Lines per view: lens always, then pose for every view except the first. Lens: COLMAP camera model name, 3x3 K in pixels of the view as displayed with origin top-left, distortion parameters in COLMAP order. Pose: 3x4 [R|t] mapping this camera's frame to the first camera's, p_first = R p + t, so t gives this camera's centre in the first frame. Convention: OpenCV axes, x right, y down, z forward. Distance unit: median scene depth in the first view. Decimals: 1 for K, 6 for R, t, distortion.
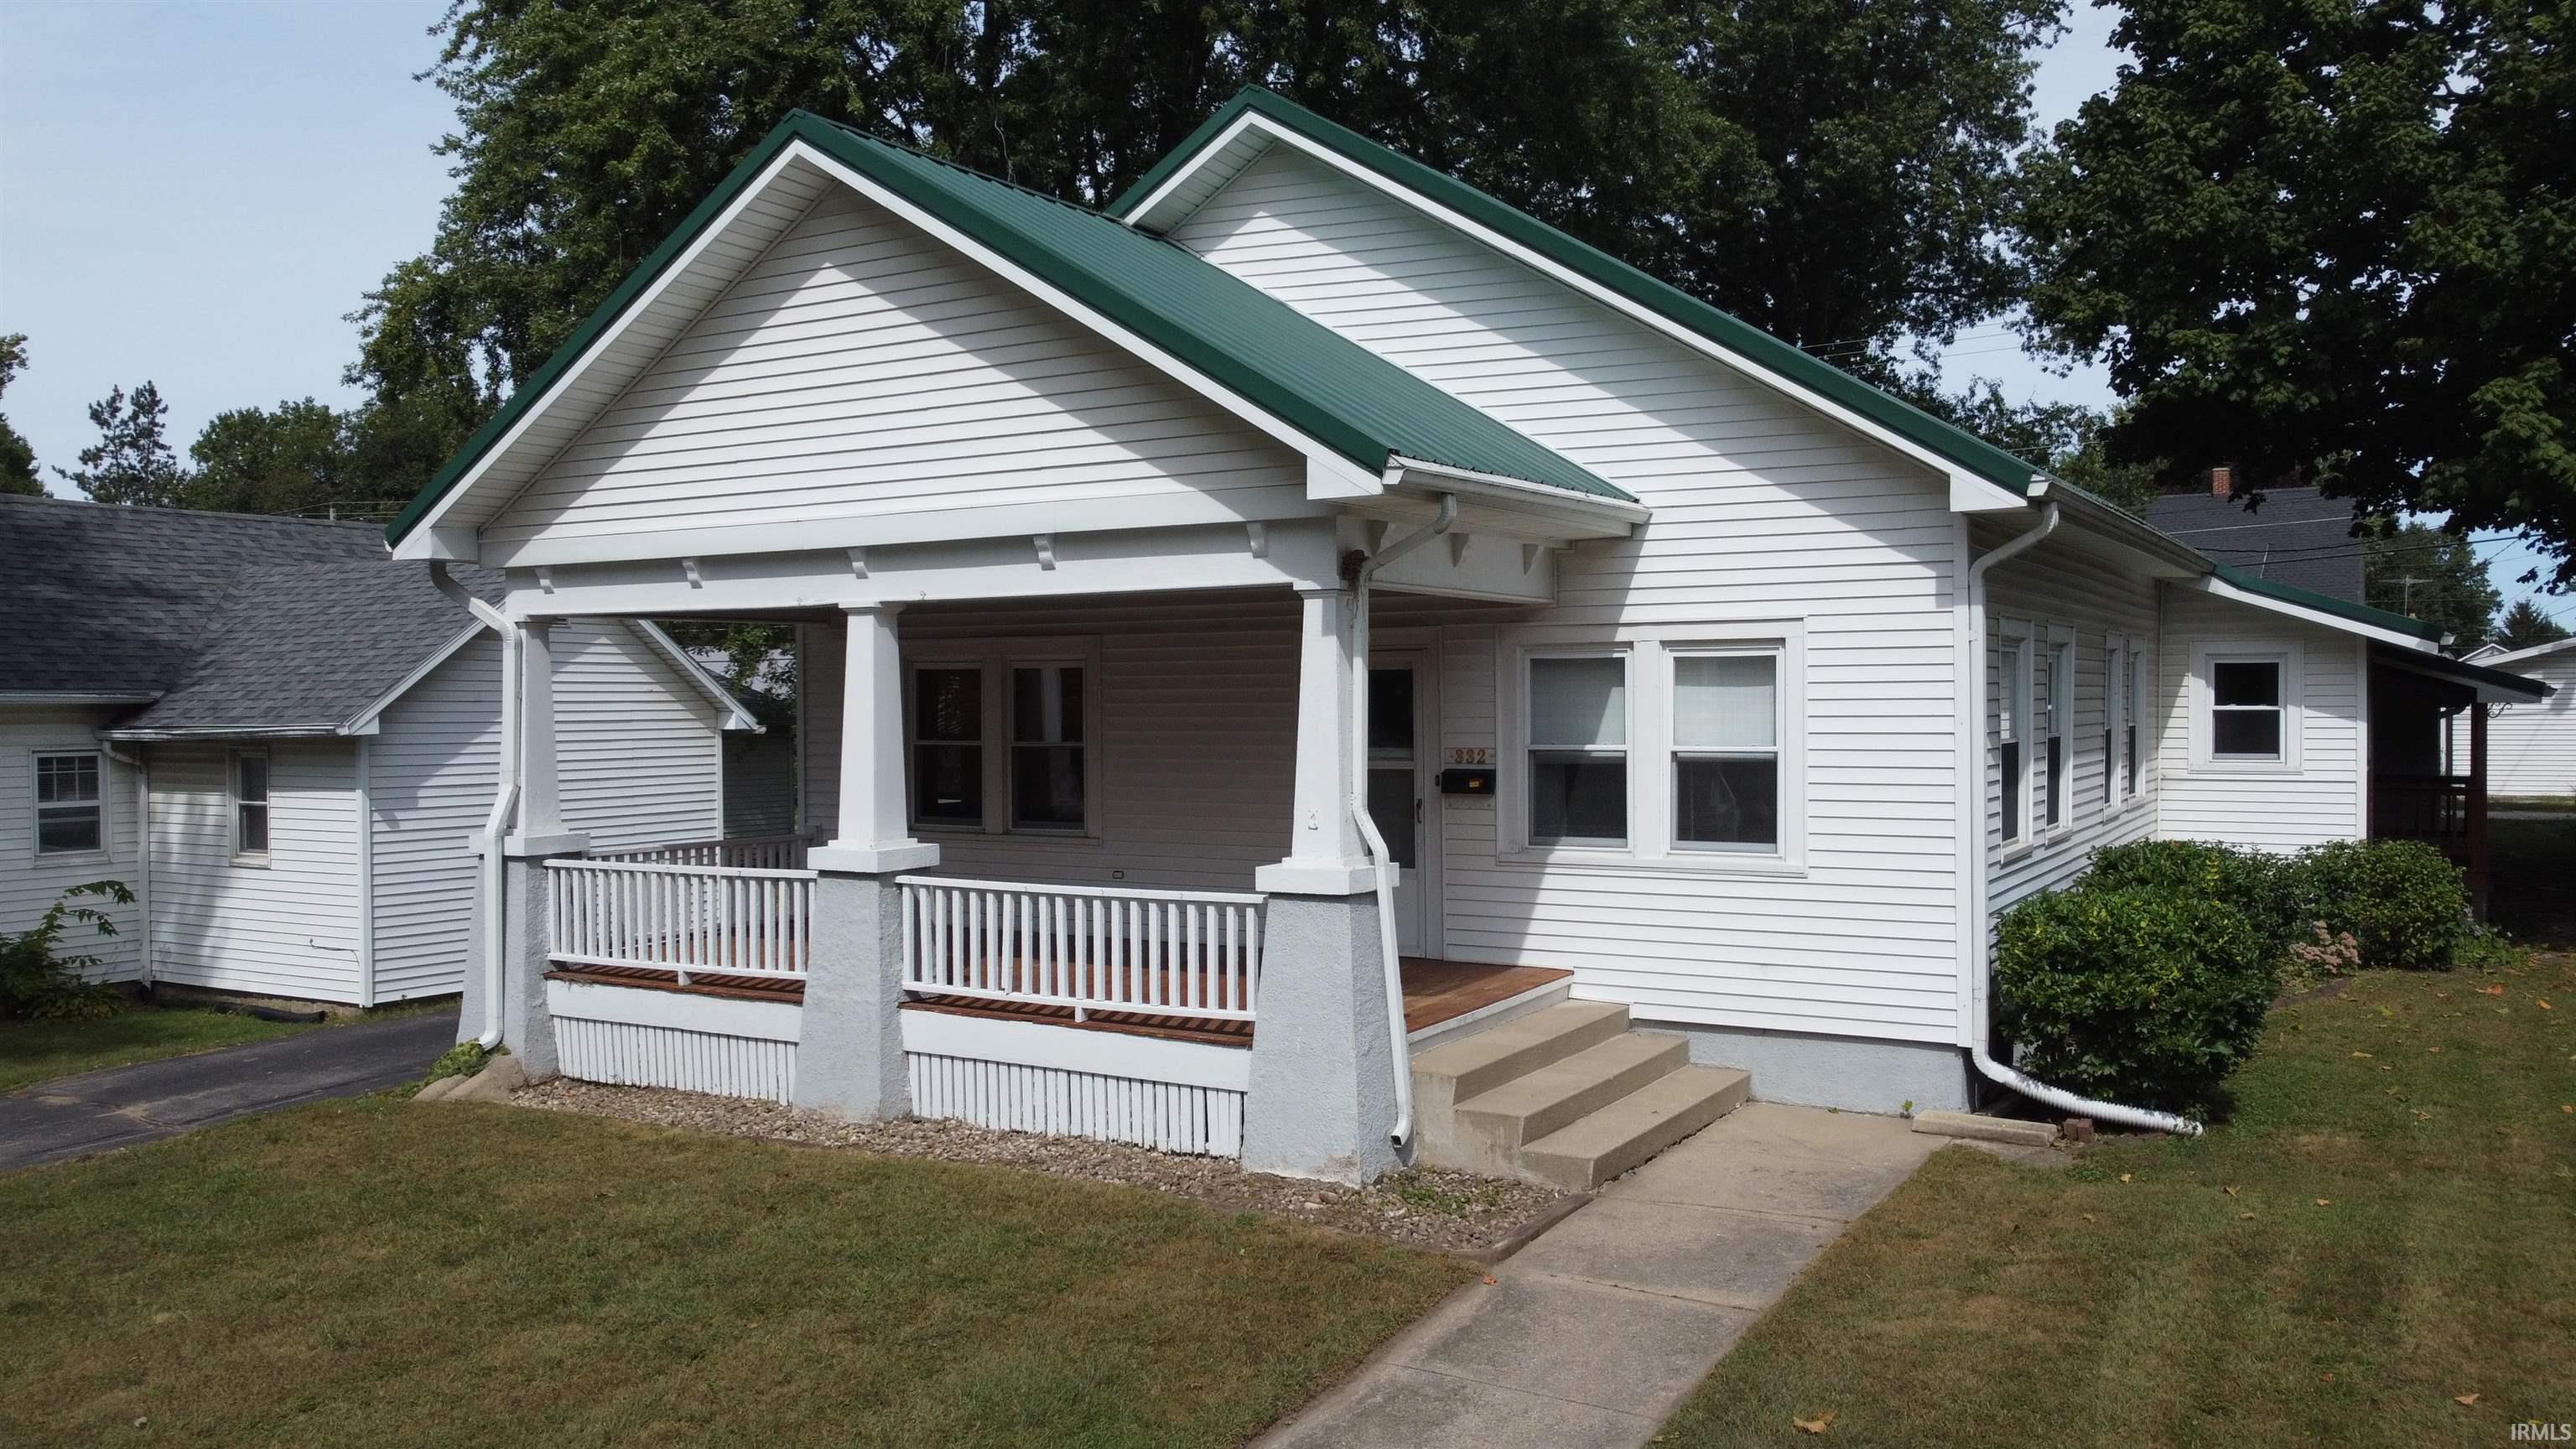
lens RADIAL K [[1947.0, 0, 1289.8], [0, 1947.0, 723.4], [0, 0, 1]] dist [0.002827, -0.004754]
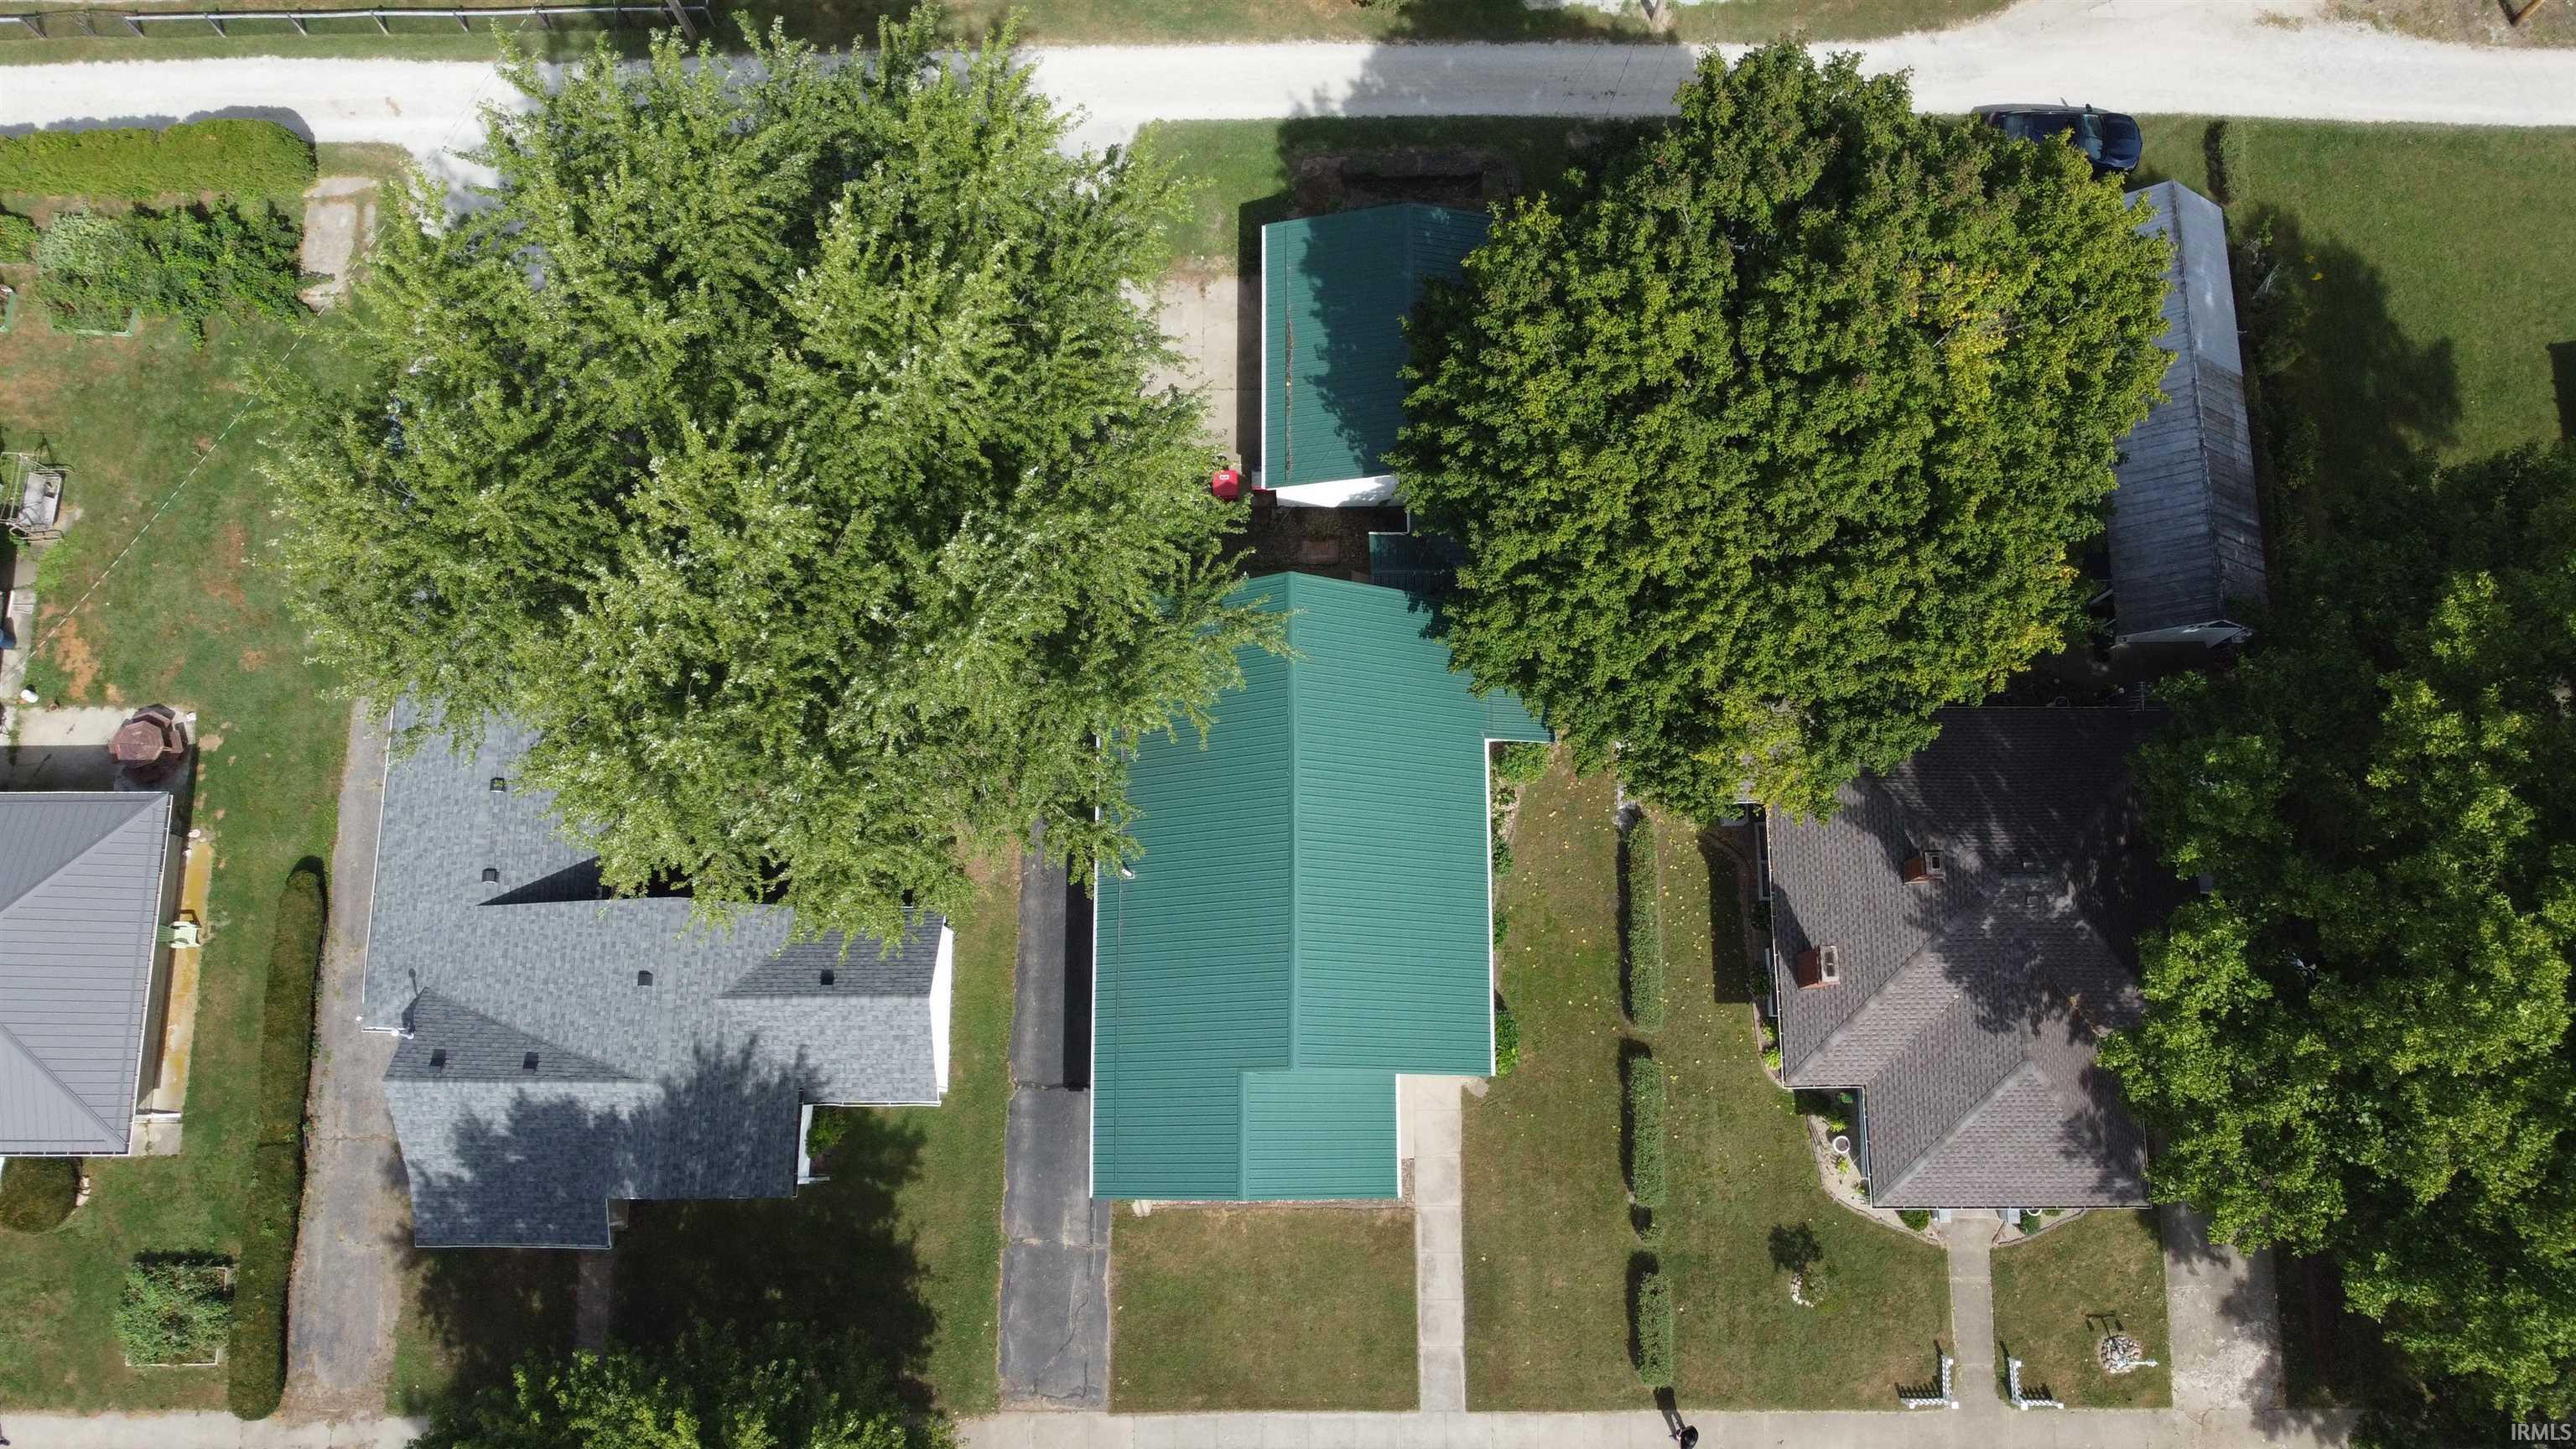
lens RADIAL K [[1947.0, 0, 1290.6], [0, 1947.0, 729.9], [0, 0, 1]] dist [0.002827, -0.004754]
pose [[0.860918, -0.495711, 0.114417, -0.129497], [0.001278, 0.227007, 0.973892, -4.169853], [-0.508743, -0.838295, 0.196067, 0.888882]]
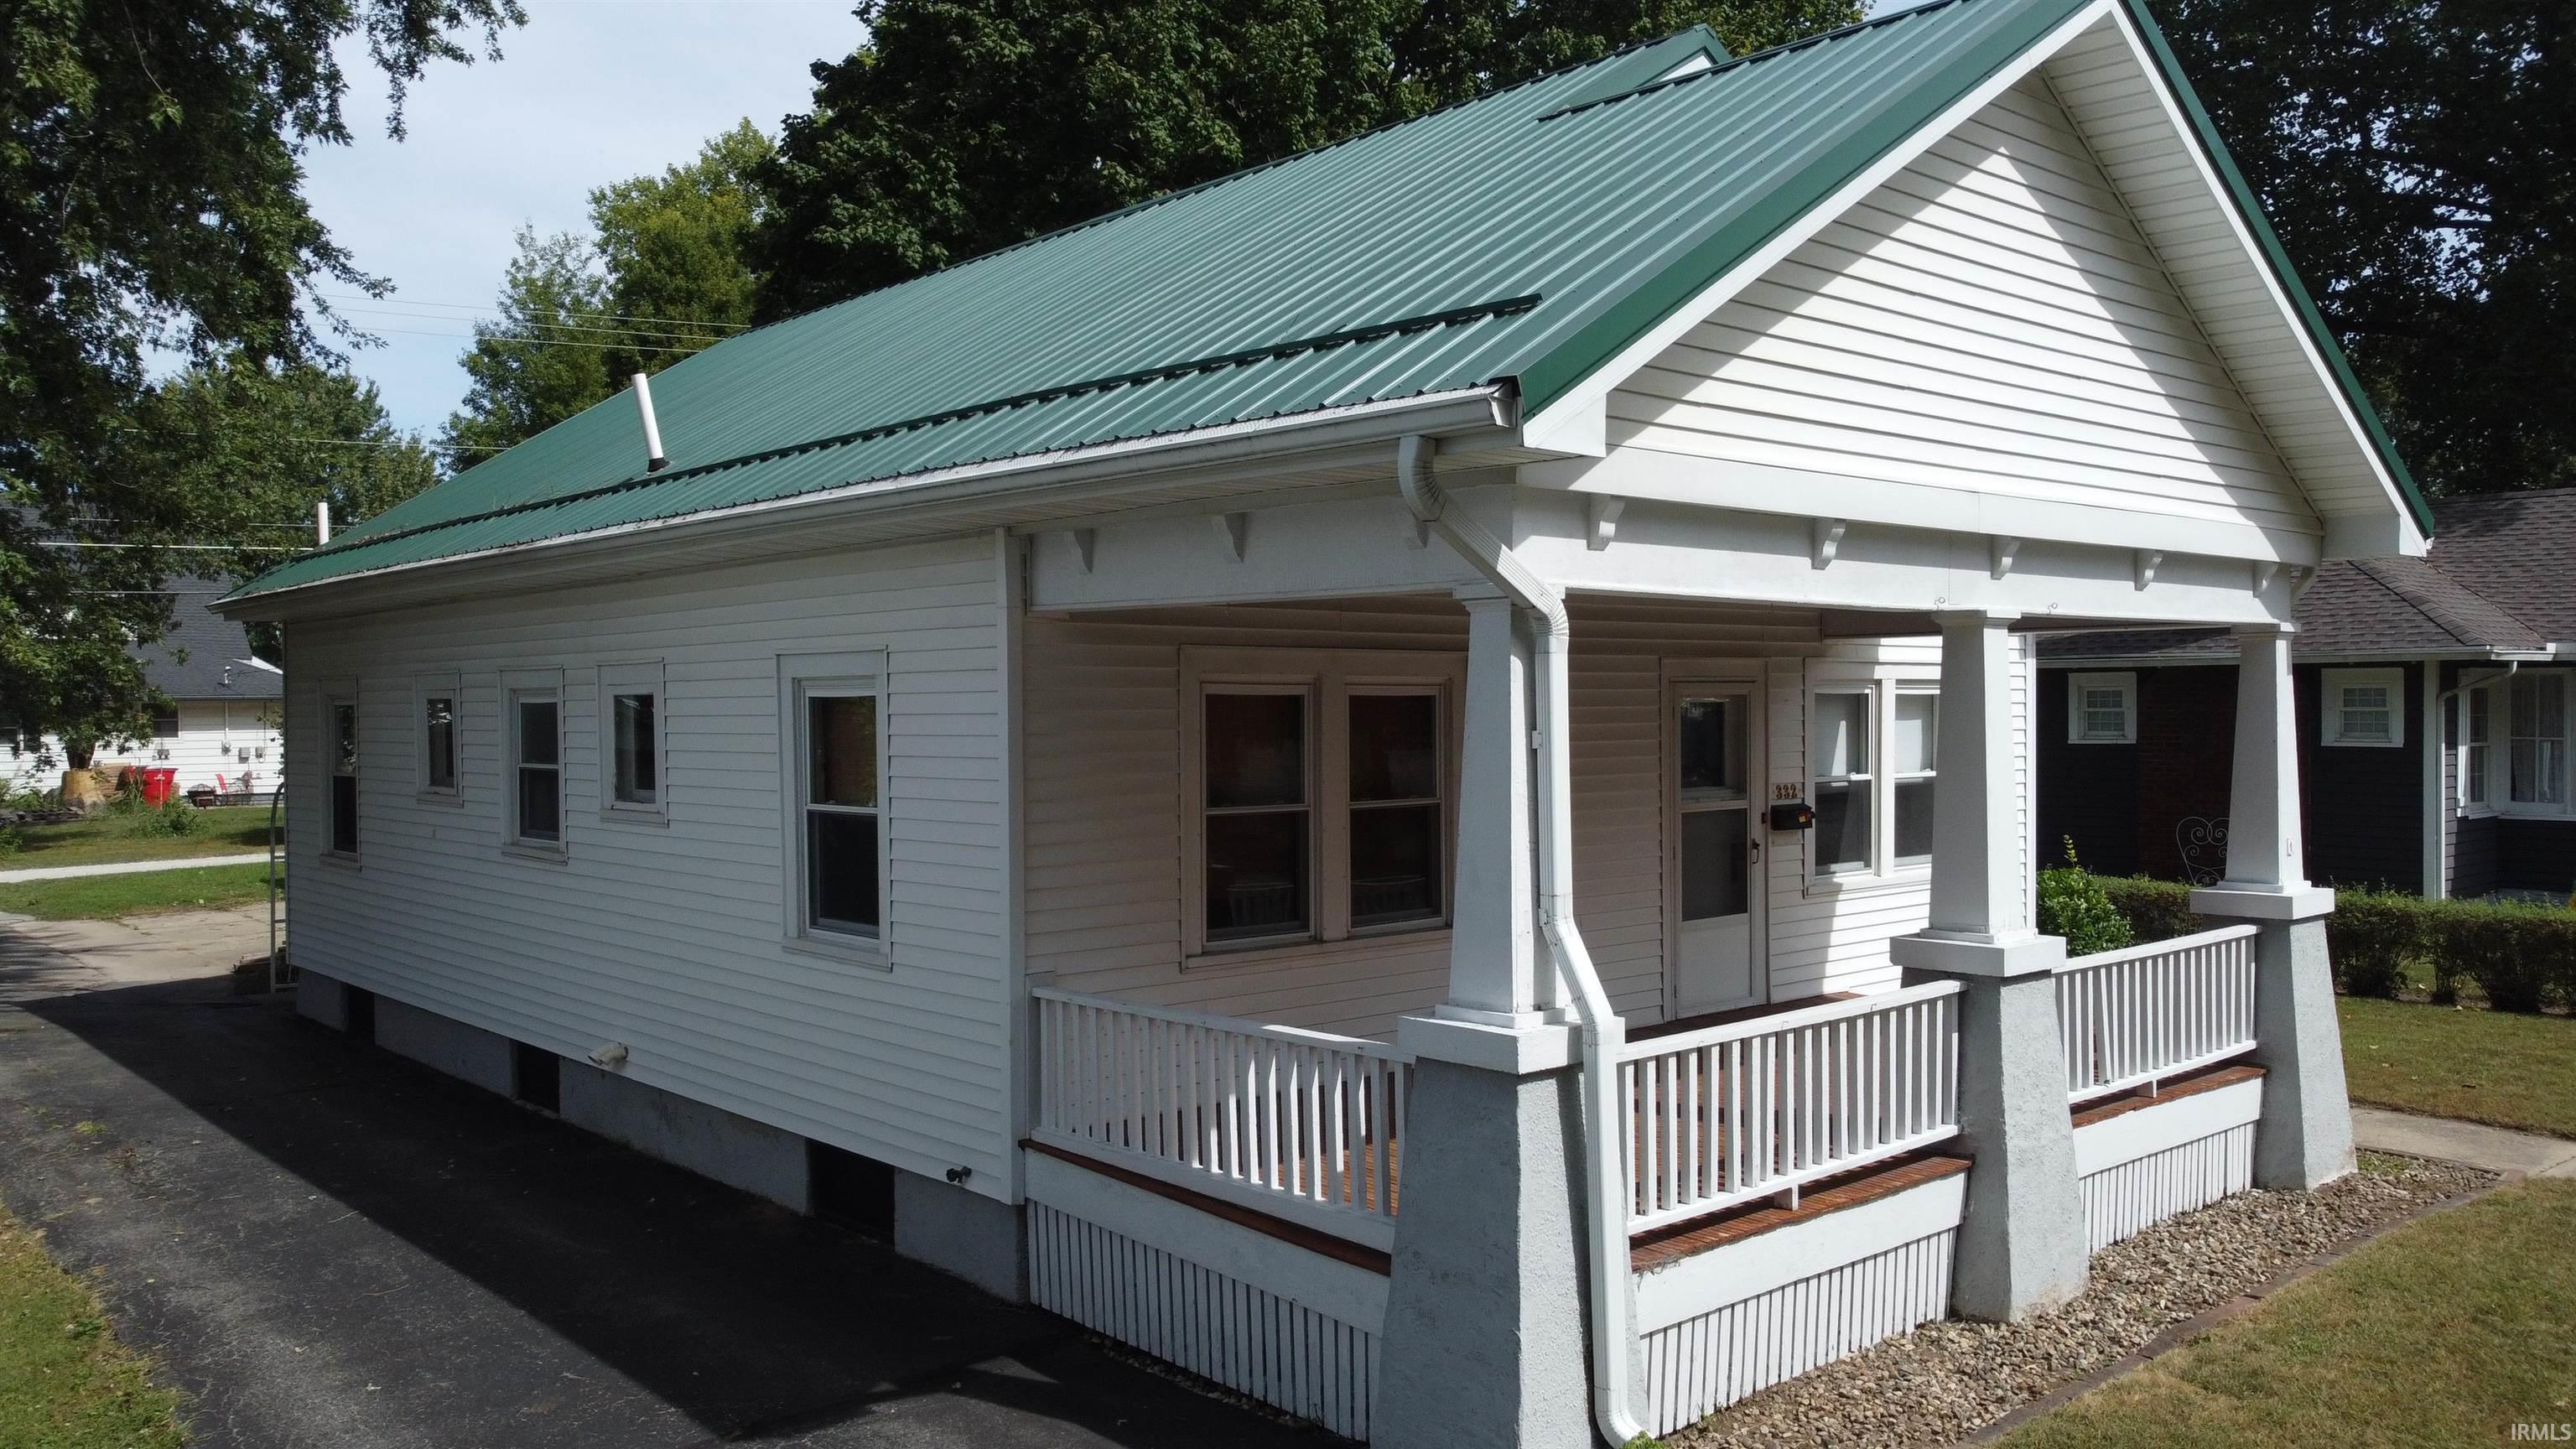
lens RADIAL K [[1947.0, 0, 1280.9], [0, 1947.0, 725.0], [0, 0, 1]] dist [0.002827, -0.004754]
pose [[0.313481, -0.005883, 0.949576, -0.966139], [0.015542, 0.999879, 0.001064, -0.022553], [-0.949467, 0.014425, 0.313534, 0.976450]]
